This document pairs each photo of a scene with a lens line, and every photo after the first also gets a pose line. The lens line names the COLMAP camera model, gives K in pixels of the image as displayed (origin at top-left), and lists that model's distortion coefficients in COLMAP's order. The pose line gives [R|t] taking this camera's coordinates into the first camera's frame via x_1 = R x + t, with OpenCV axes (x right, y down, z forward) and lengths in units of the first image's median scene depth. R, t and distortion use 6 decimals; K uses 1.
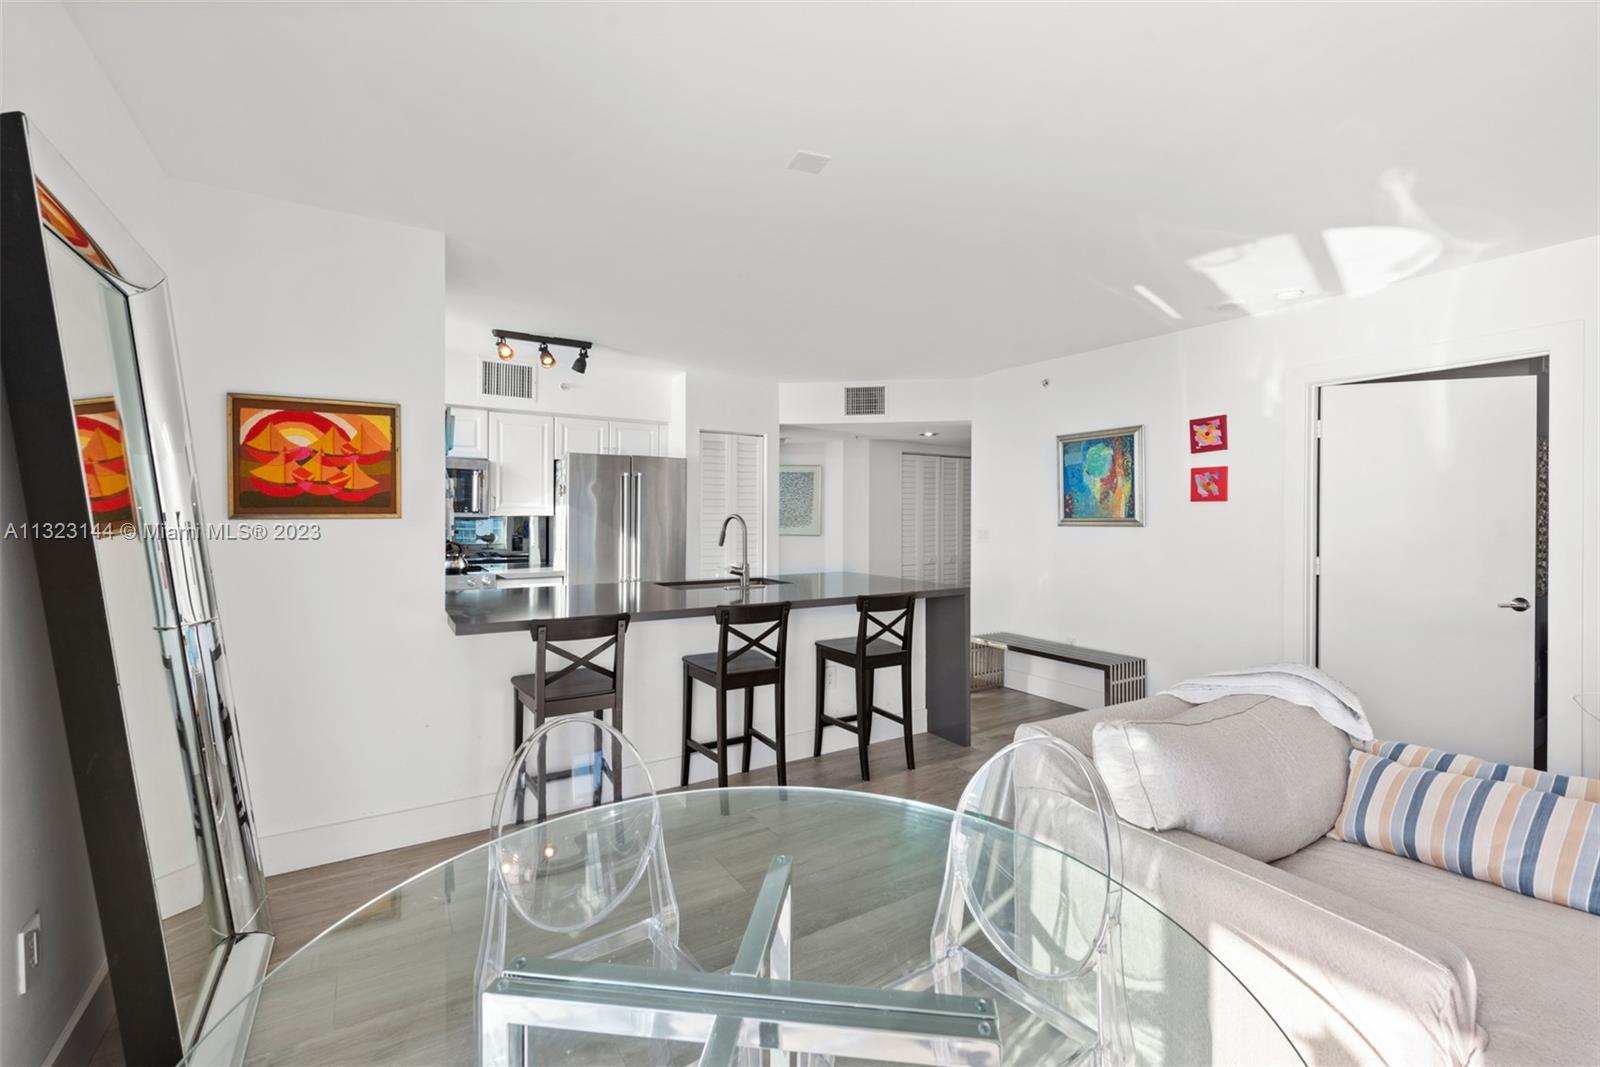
lens RADIAL K [[674.1, 0, 802.2], [0, 674.1, 528.0], [0, 0, 1]] dist [0.001309, -0.000016]
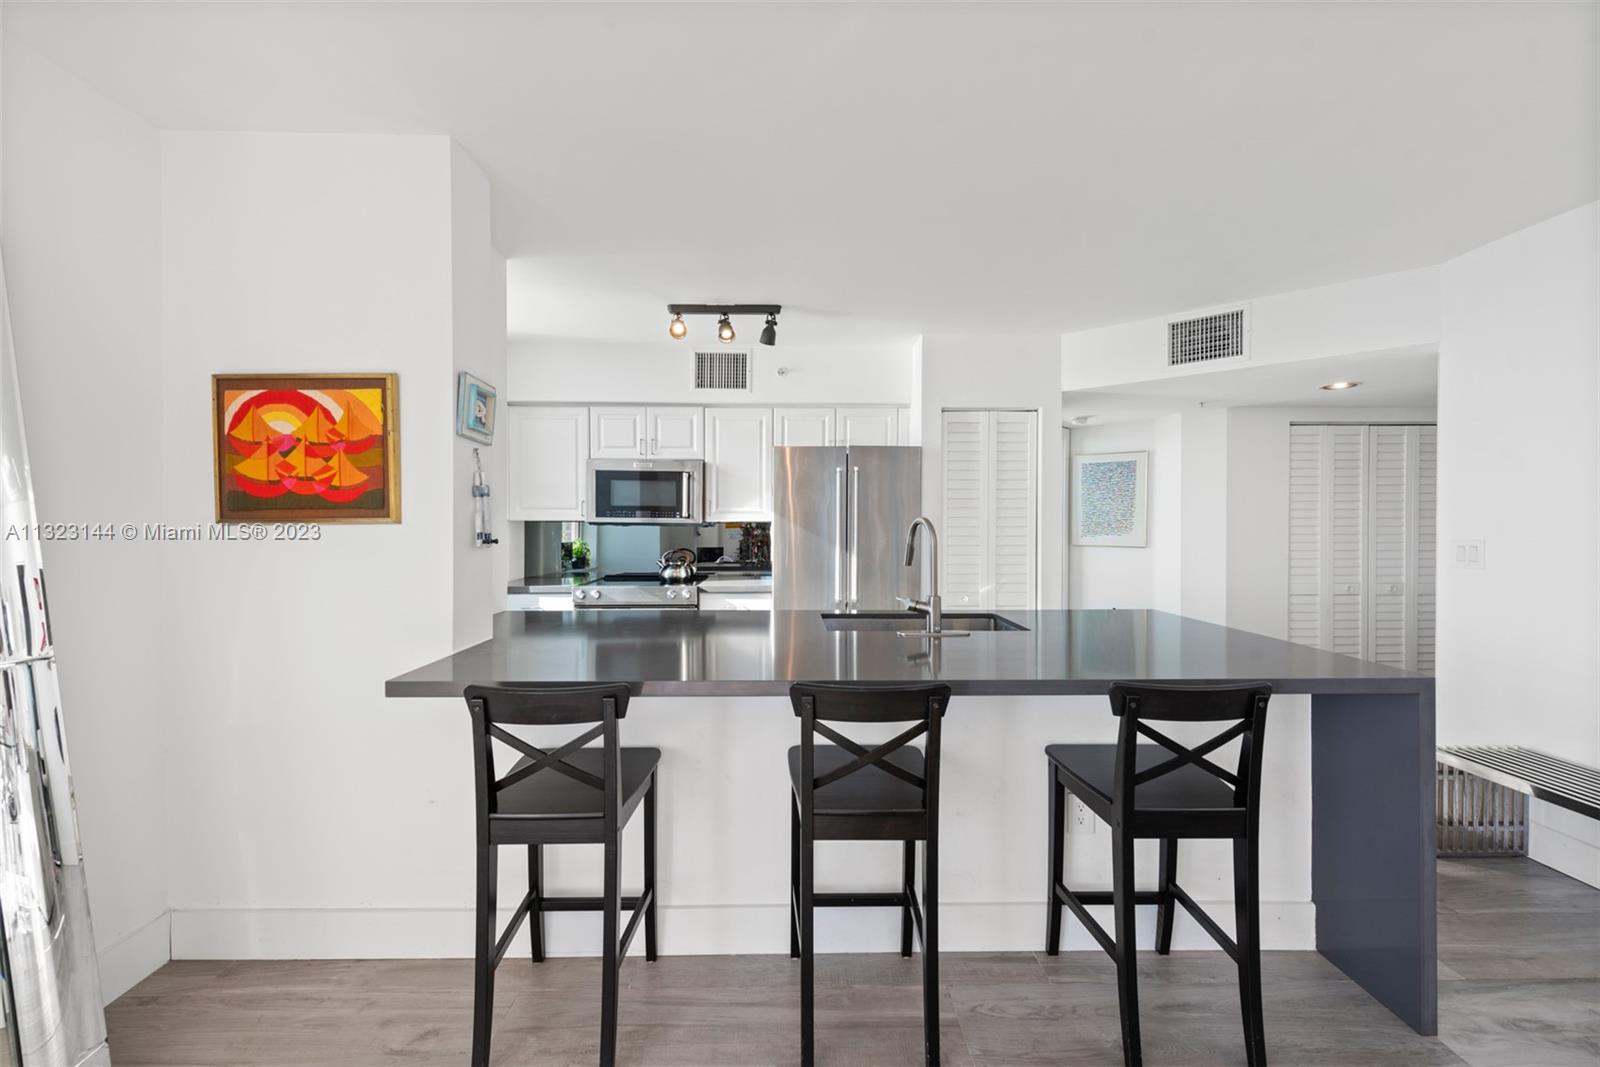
lens RADIAL K [[622.2, 0, 795.3], [0, 622.2, 533.4], [0, 0, 1]] dist [0.009429, -0.000685]
pose [[0.853573, 0.006606, -0.520932, 0.098332], [-0.007010, 0.999975, 0.001195, -0.004703], [0.520926, 0.002632, 0.853598, 0.407682]]
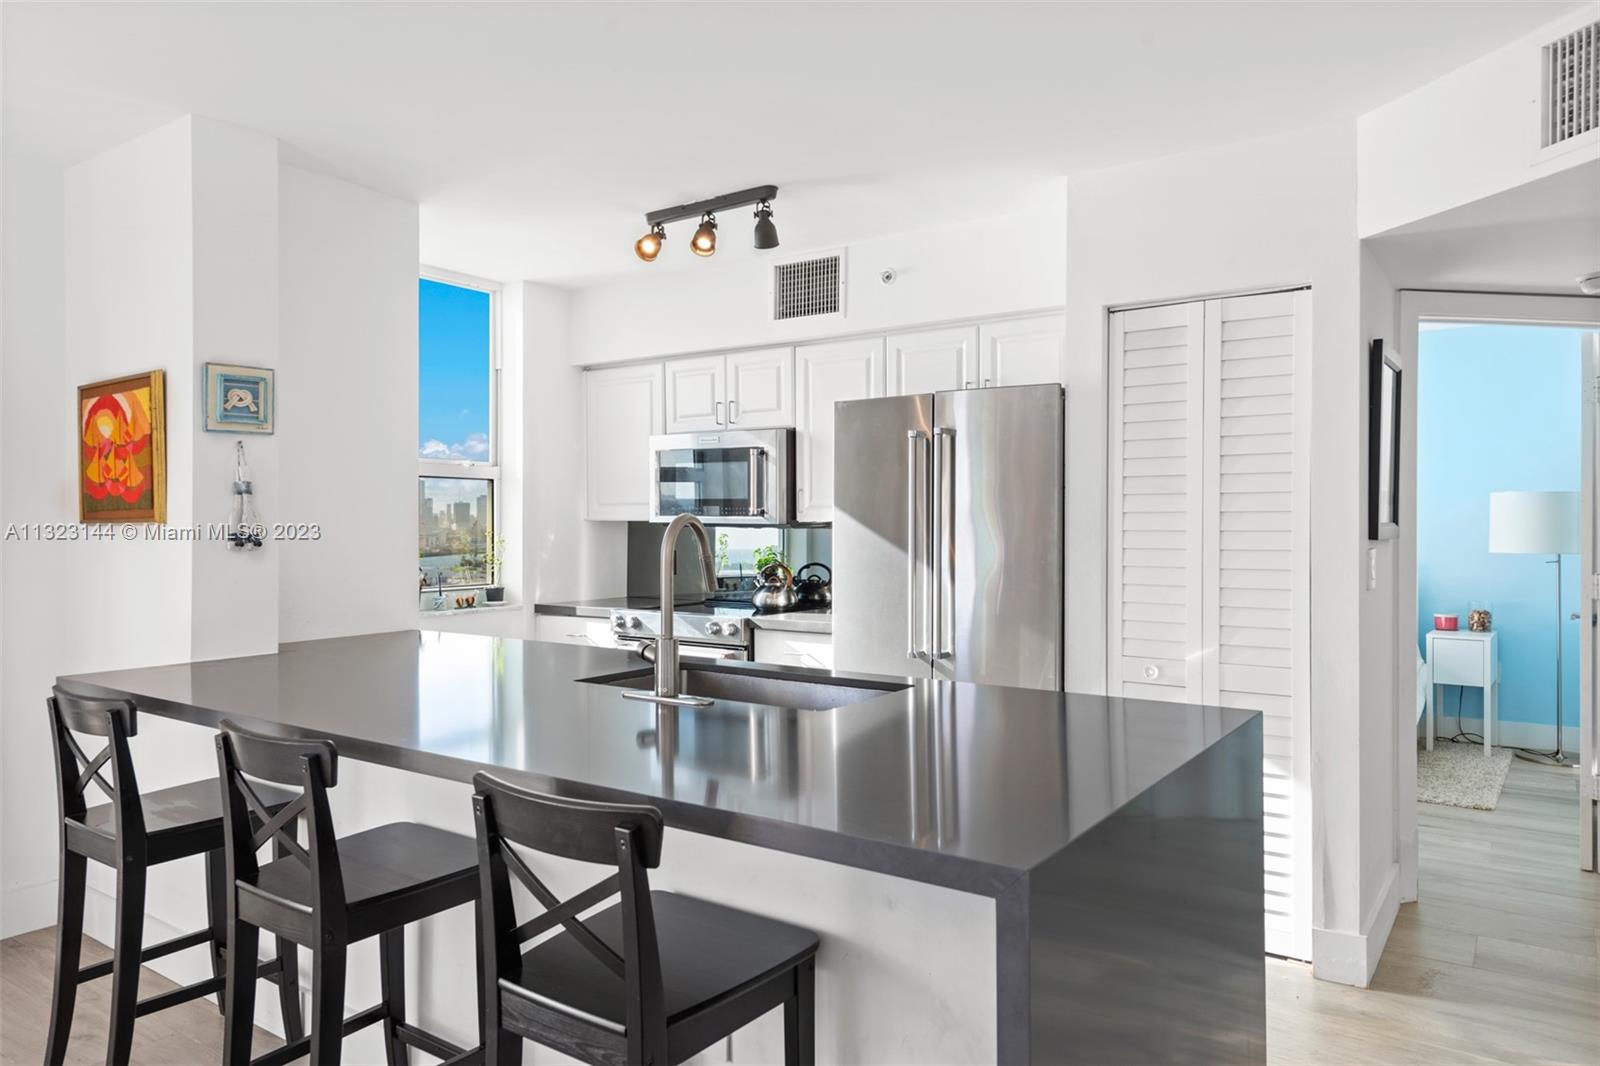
lens RADIAL K [[1046.6, 0, 798.4], [0, 1046.6, 528.9], [0, 0, 1]] dist [0.027434, -0.018827]
pose [[0.386531, 0.001895, -0.922274, 0.472471], [-0.014771, 0.999882, -0.004136, -0.009345], [0.922158, 0.015221, 0.386514, 0.769596]]
